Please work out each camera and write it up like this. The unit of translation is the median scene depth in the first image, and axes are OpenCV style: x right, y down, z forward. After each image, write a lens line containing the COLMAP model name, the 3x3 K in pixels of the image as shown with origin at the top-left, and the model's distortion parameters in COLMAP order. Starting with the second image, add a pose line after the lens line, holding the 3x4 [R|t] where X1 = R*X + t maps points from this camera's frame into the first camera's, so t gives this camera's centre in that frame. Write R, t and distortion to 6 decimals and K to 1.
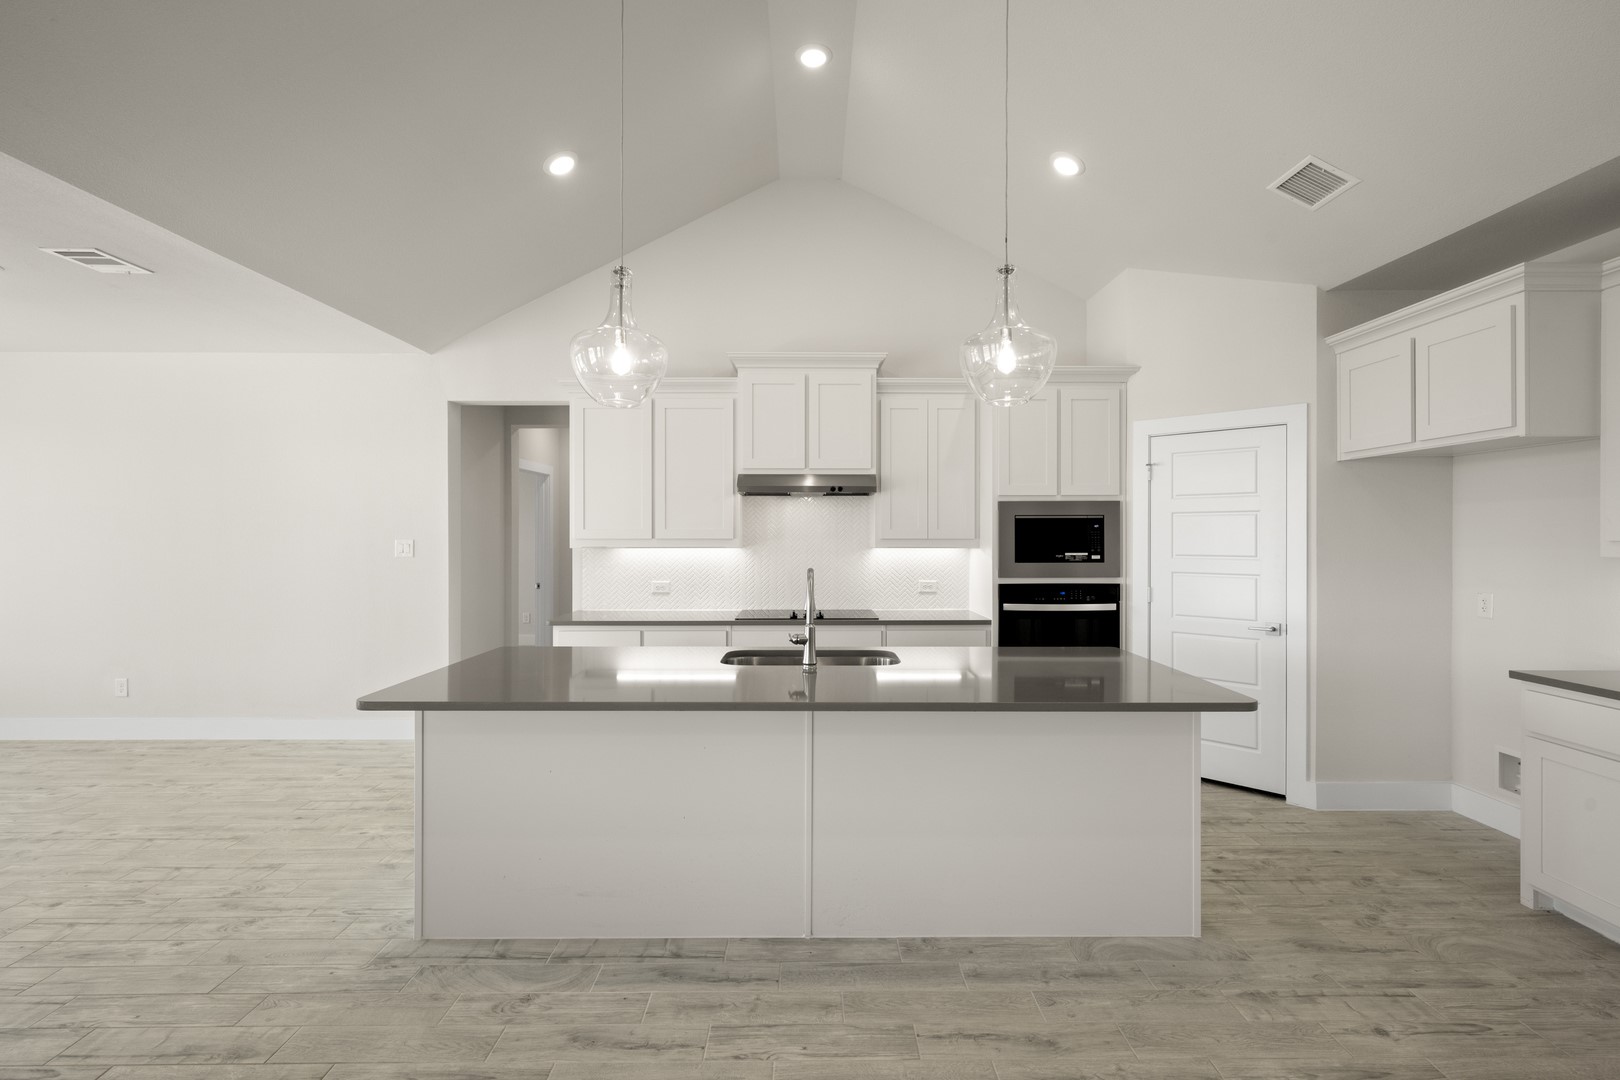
lens RADIAL K [[732.4, 0, 815.5], [0, 732.4, 533.2], [0, 0, 1]] dist [0.001978, 0.000284]
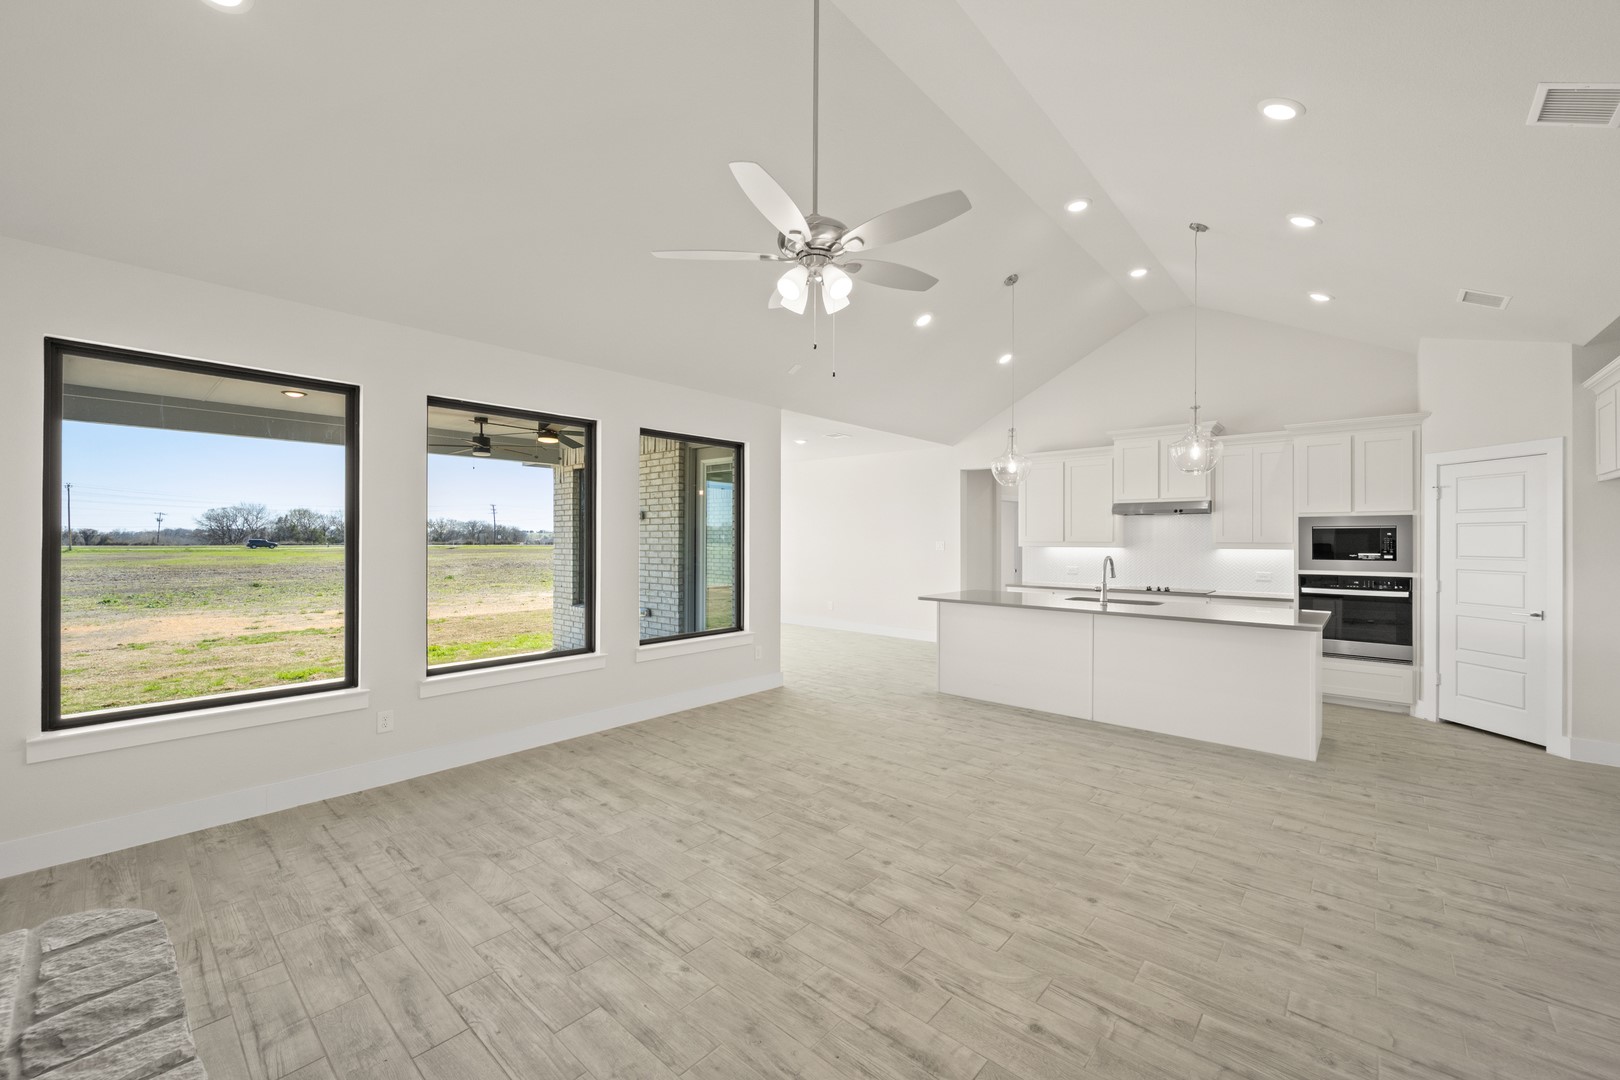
lens RADIAL K [[637.0, 0, 813.9], [0, 637.0, 536.4], [0, 0, 1]] dist [-0.001708, -0.000160]
pose [[0.744615, 0.000124, -0.667494, 0.446979], [-0.002818, 0.999992, -0.002958, 0.001595], [0.667488, 0.004083, 0.744609, -0.685459]]
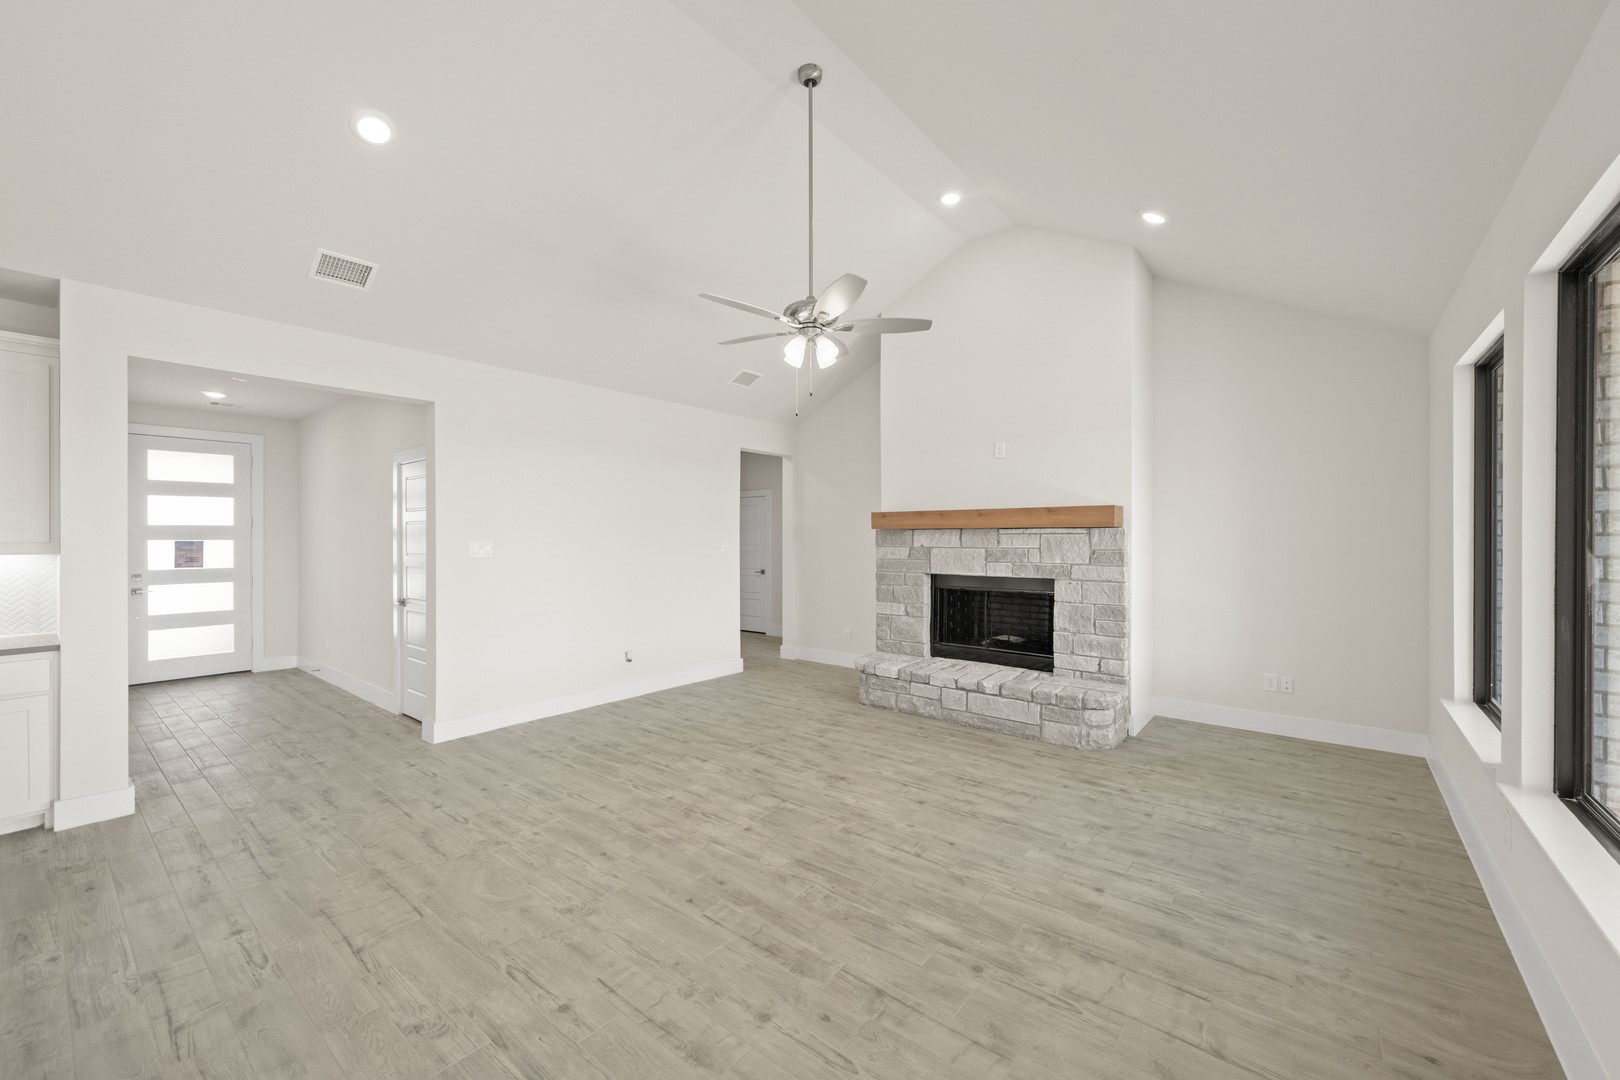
lens RADIAL K [[637.0, 0, 814.8], [0, 637.0, 540.1], [0, 0, 1]] dist [-0.001708, -0.000160]
pose [[-0.775540, -0.001433, 0.631296, -0.566260], [0.002792, 0.999980, 0.005699, 0.001765], [-0.631292, 0.006182, -0.775521, 0.501172]]
